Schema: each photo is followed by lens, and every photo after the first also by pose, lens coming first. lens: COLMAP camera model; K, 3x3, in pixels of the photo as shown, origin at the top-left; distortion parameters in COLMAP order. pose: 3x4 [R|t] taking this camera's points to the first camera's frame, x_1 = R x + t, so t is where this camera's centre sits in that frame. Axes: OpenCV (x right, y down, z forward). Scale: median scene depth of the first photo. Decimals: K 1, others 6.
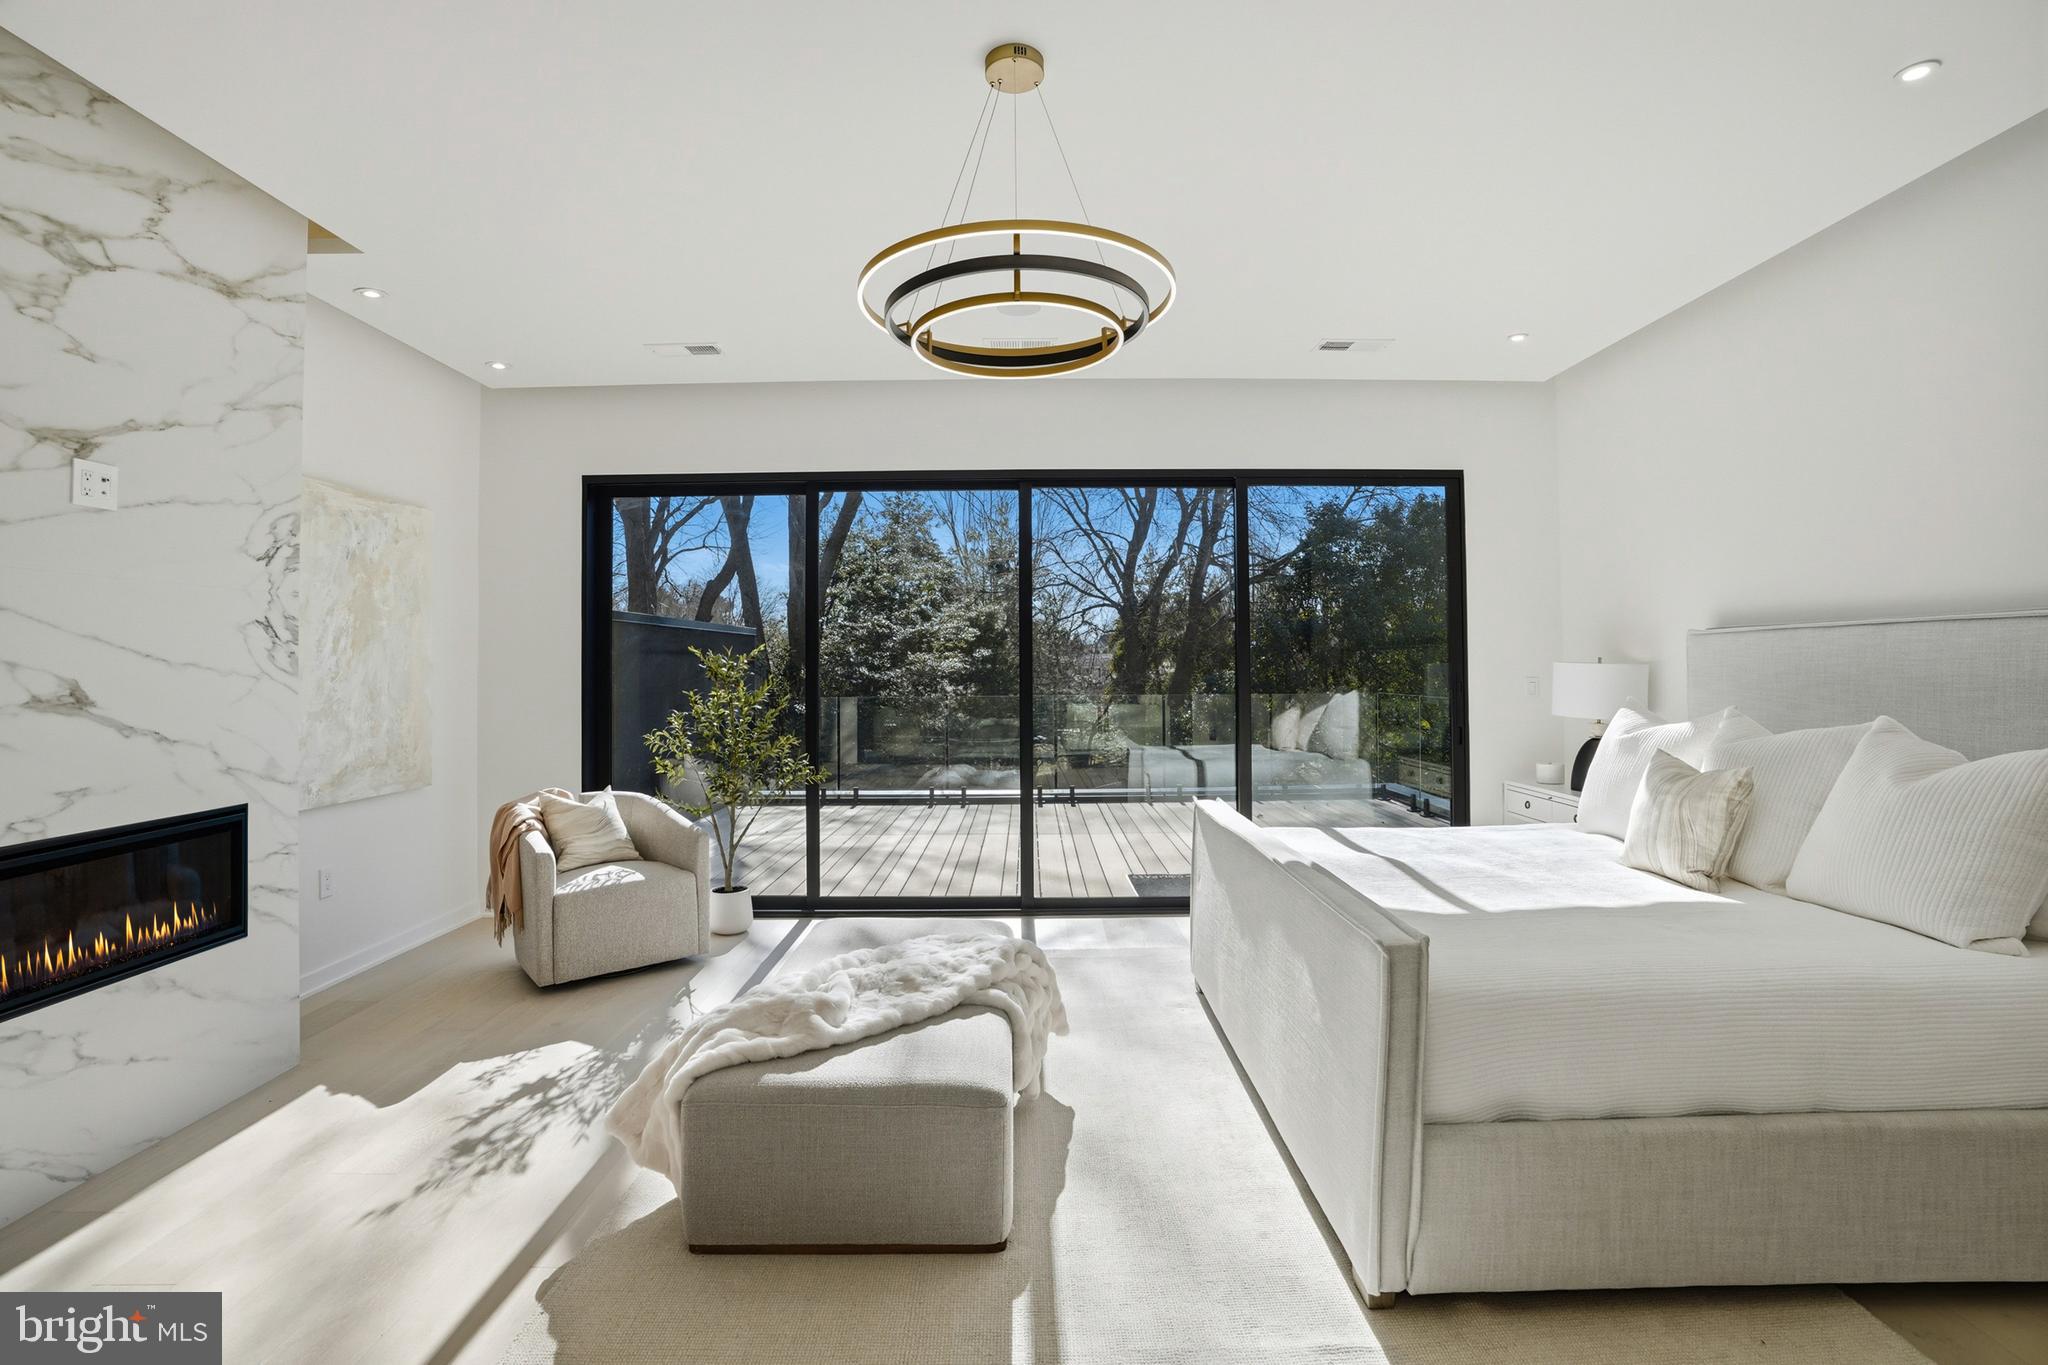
lens RADIAL K [[964.0, 0, 1027.5], [0, 964.0, 658.6], [0, 0, 1]] dist [-0.066940, 0.031859]
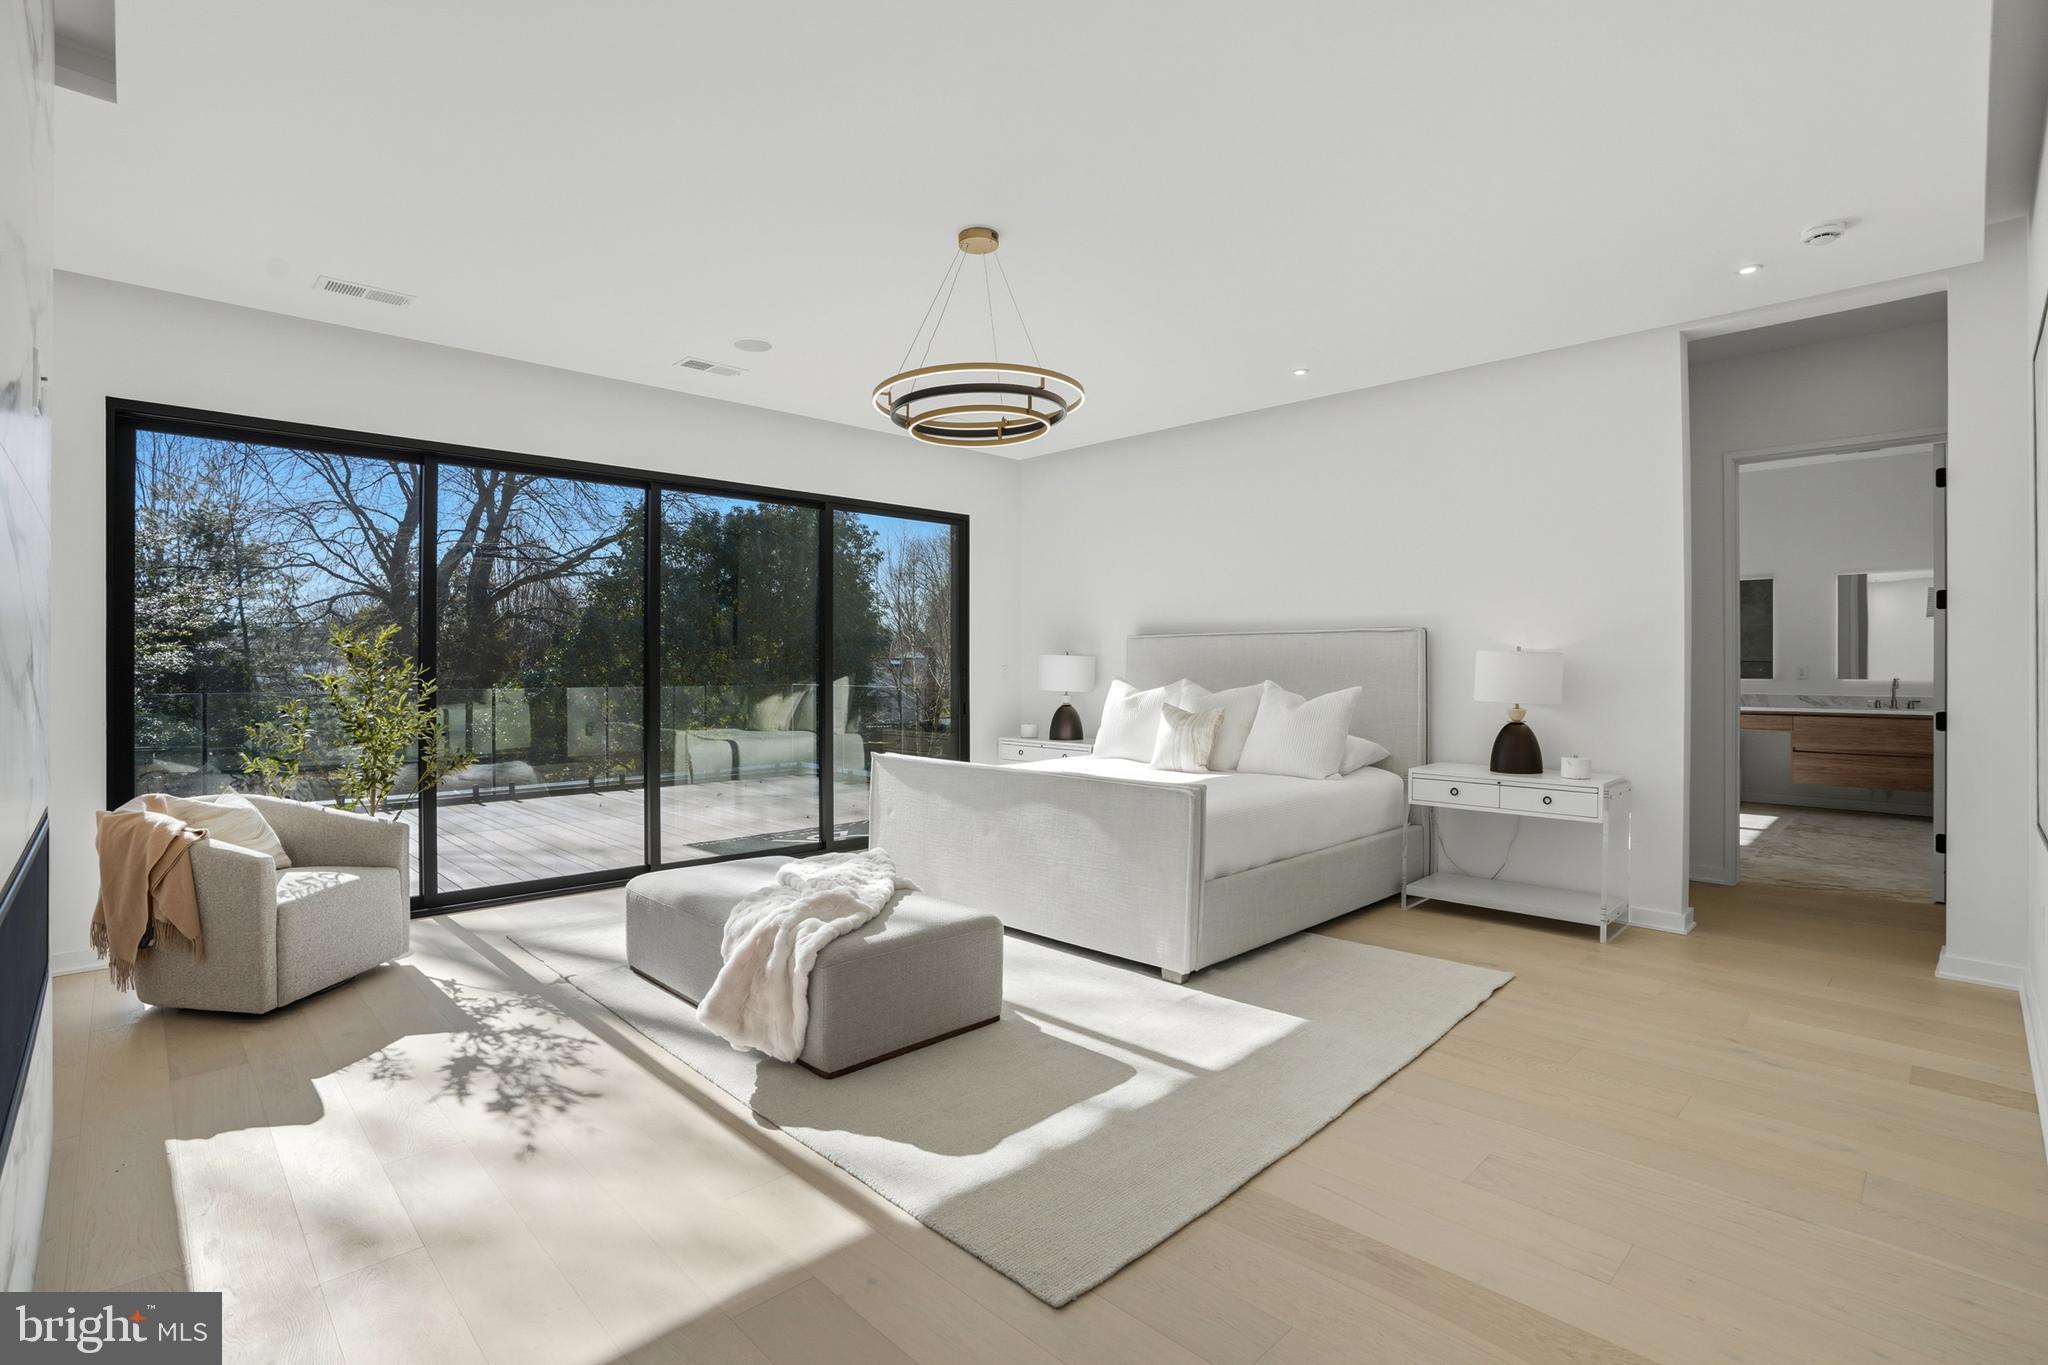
lens RADIAL K [[955.4, 0, 1030.7], [0, 955.4, 672.6], [0, 0, 1]] dist [-0.070909, 0.031674]
pose [[0.720371, 0.002159, 0.693585, -0.736152], [-0.010628, 0.999912, 0.007925, 0.029227], [-0.693507, -0.013081, 0.720331, -0.103495]]
